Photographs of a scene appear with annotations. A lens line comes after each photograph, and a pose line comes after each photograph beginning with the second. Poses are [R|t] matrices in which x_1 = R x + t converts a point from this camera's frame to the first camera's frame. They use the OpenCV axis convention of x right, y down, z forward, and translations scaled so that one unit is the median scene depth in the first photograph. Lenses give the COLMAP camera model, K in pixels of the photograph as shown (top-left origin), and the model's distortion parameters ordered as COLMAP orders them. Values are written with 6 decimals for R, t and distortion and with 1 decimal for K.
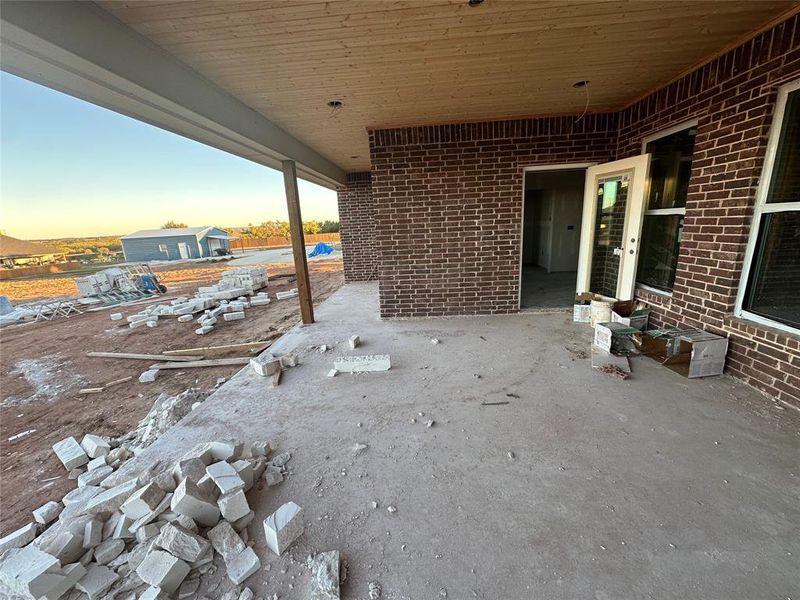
lens RADIAL K [[318.0, 0, 400.0], [0, 318.0, 300.0], [0, 0, 1]] dist [-0.002922, -0.000146]
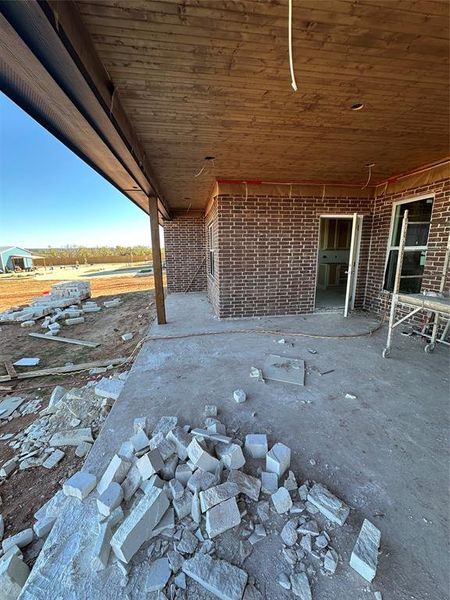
lens RADIAL K [[238.5, 0, 225.0], [0, 238.5, 300.0], [0, 0, 1]] dist [-0.002922, -0.000146]
pose [[0.978187, -0.003134, 0.207703, -0.261324], [0.010663, 0.999326, -0.035140, 0.014731], [-0.207452, 0.036588, 0.977561, 0.013978]]
